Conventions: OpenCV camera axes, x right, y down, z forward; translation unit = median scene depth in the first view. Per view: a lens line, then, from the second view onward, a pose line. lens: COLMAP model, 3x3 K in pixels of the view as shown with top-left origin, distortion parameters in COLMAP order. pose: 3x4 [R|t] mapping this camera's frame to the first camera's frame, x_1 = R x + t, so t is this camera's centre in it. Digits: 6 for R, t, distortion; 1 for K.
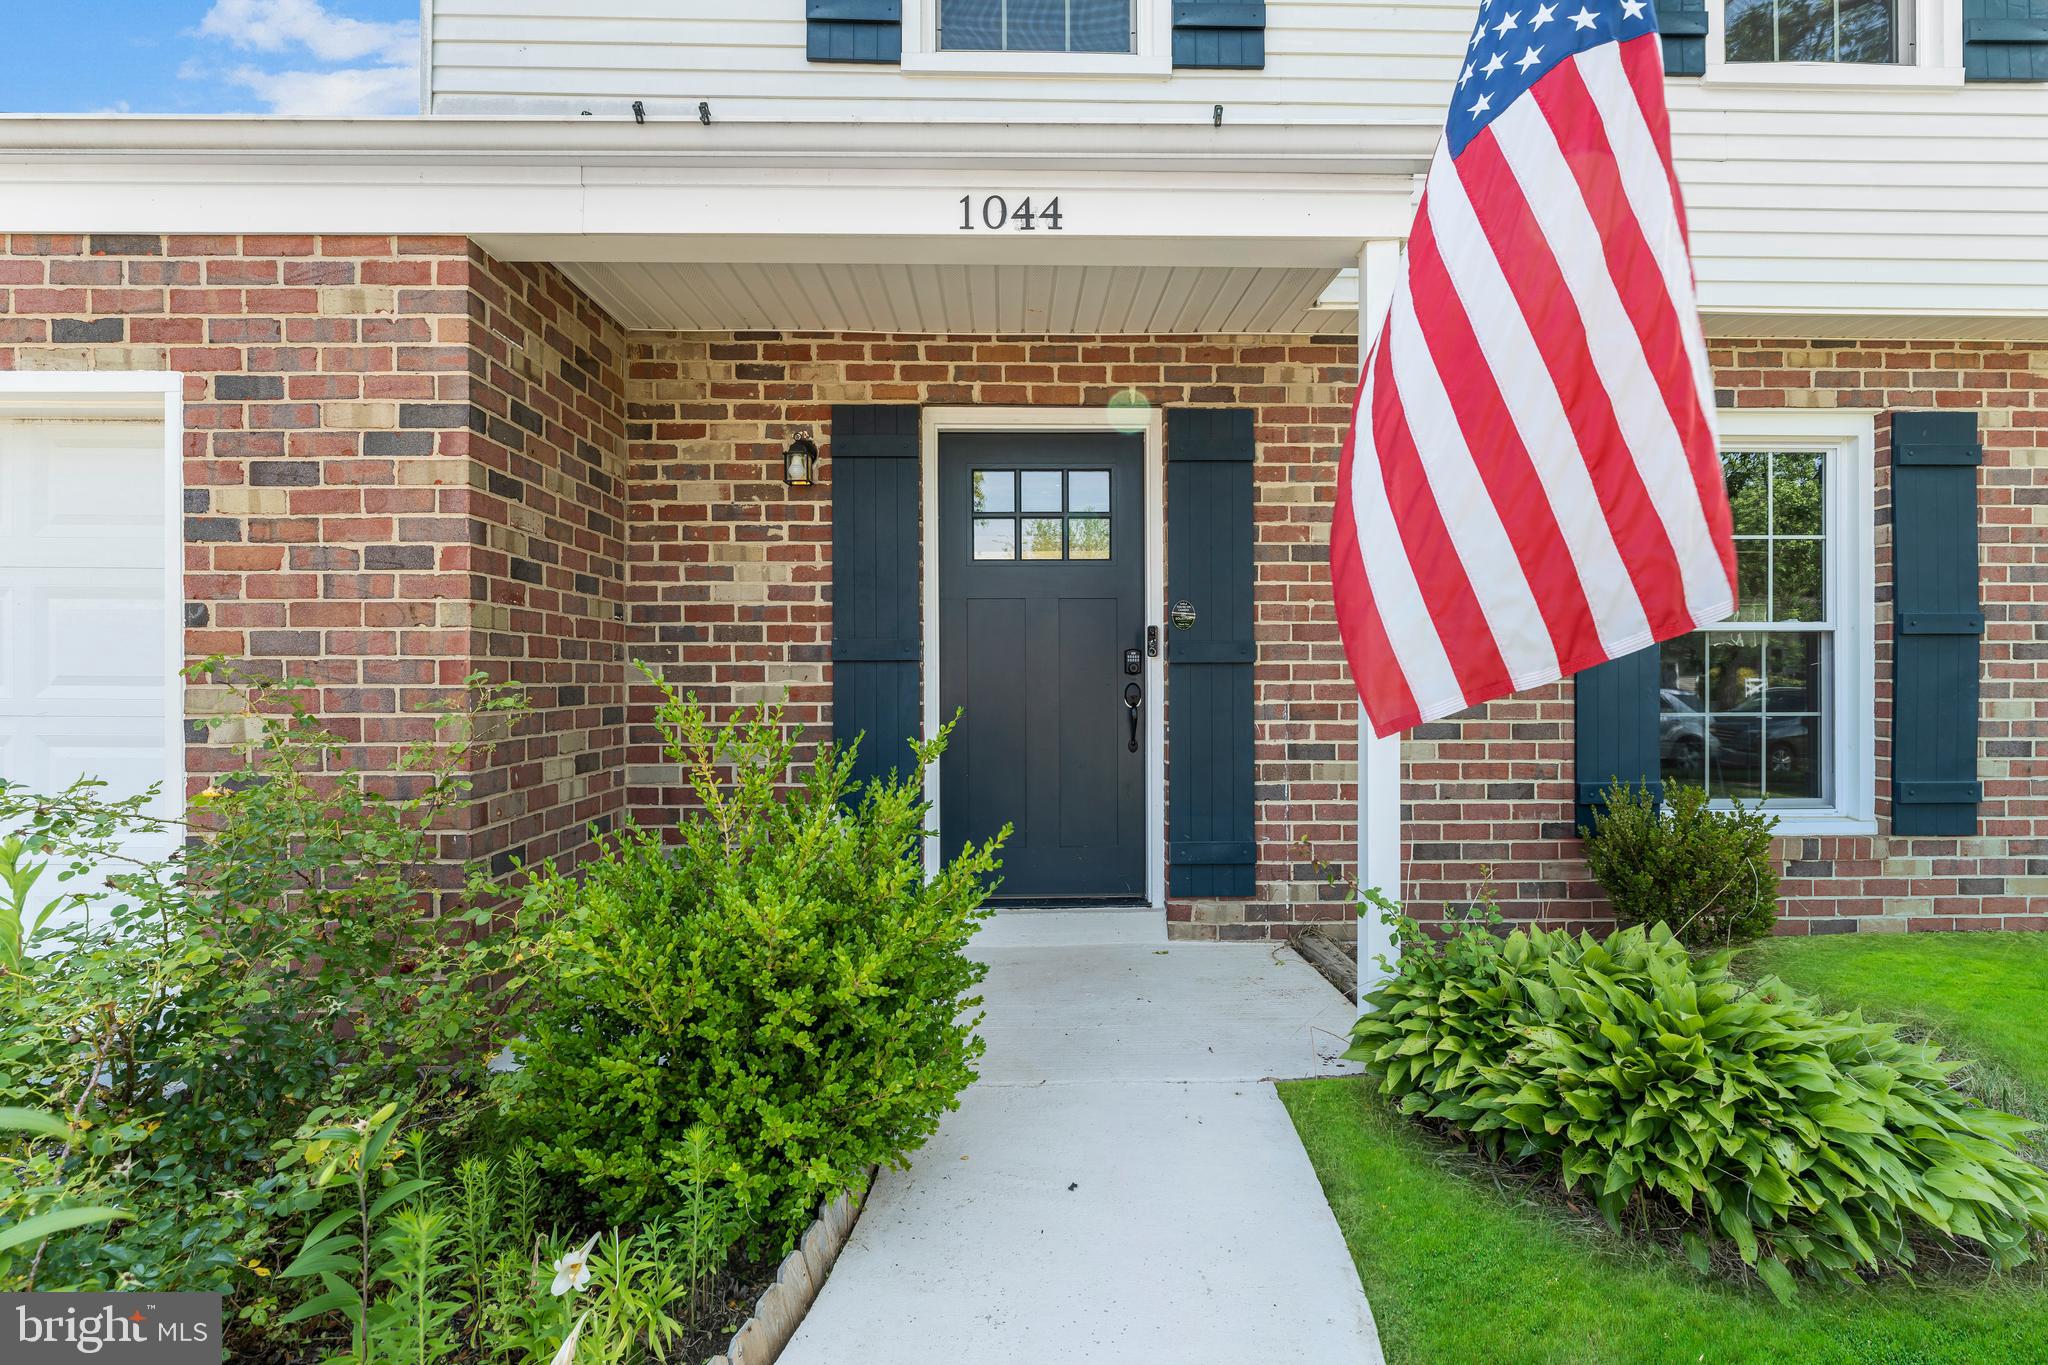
lens RADIAL K [[931.1, 0, 1024.0], [0, 931.1, 682.5], [0, 0, 1]] dist [-0.000584, -0.000069]
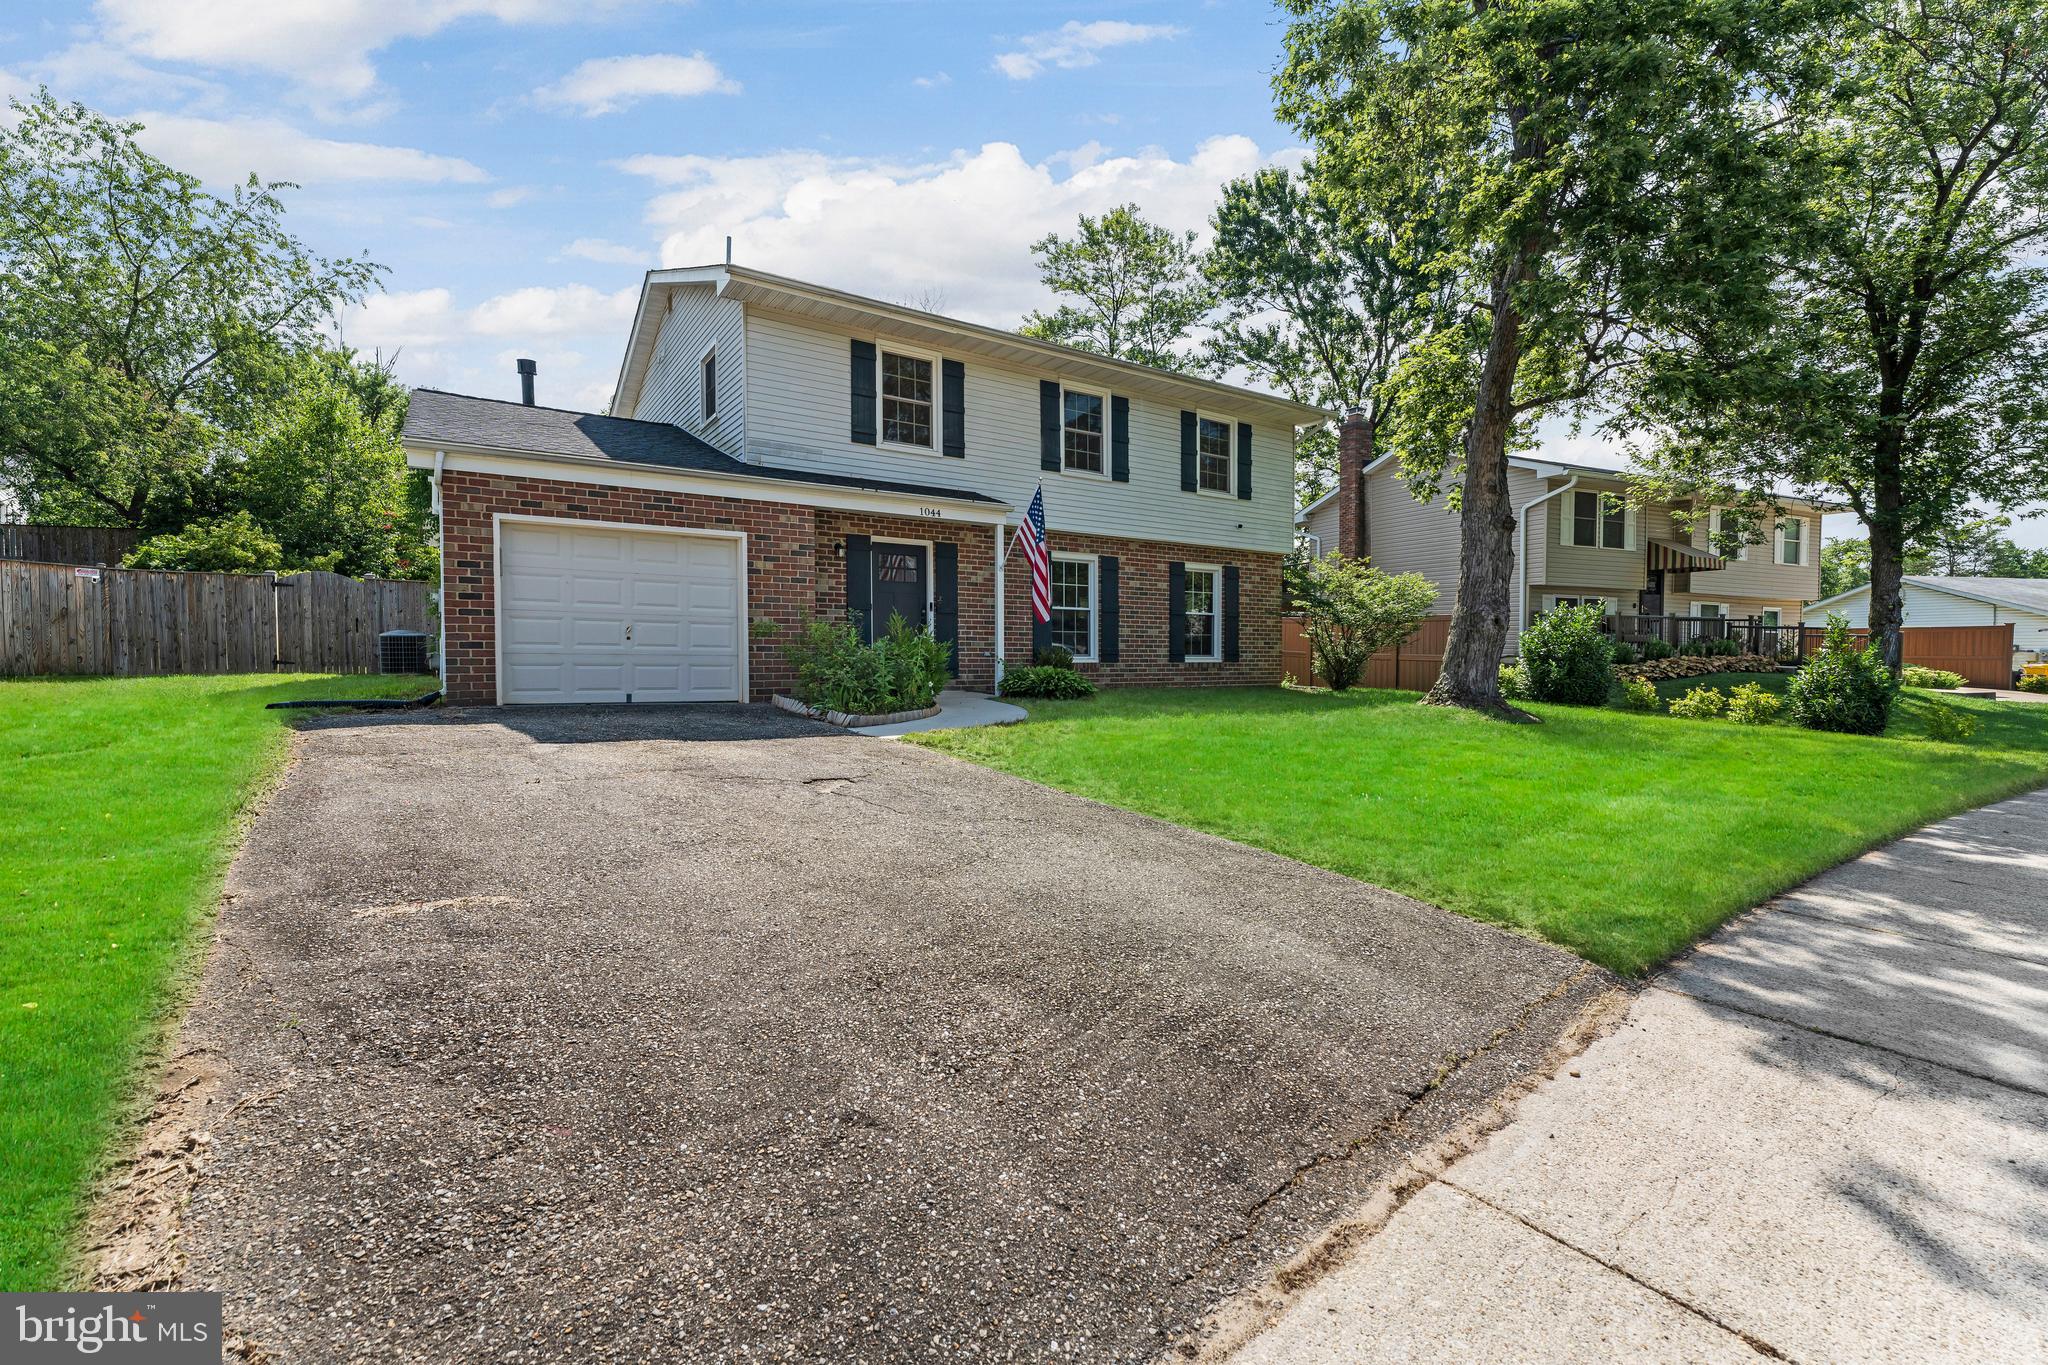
lens RADIAL K [[865.0, 0, 1024.0], [0, 865.0, 682.5], [0, 0, 1]] dist [-0.000197, -0.000002]
pose [[0.857303, -0.012314, 0.514665, -1.827715], [0.000596, 0.999737, 0.022928, 0.241916], [-0.514812, -0.019349, 0.857085, -2.919725]]
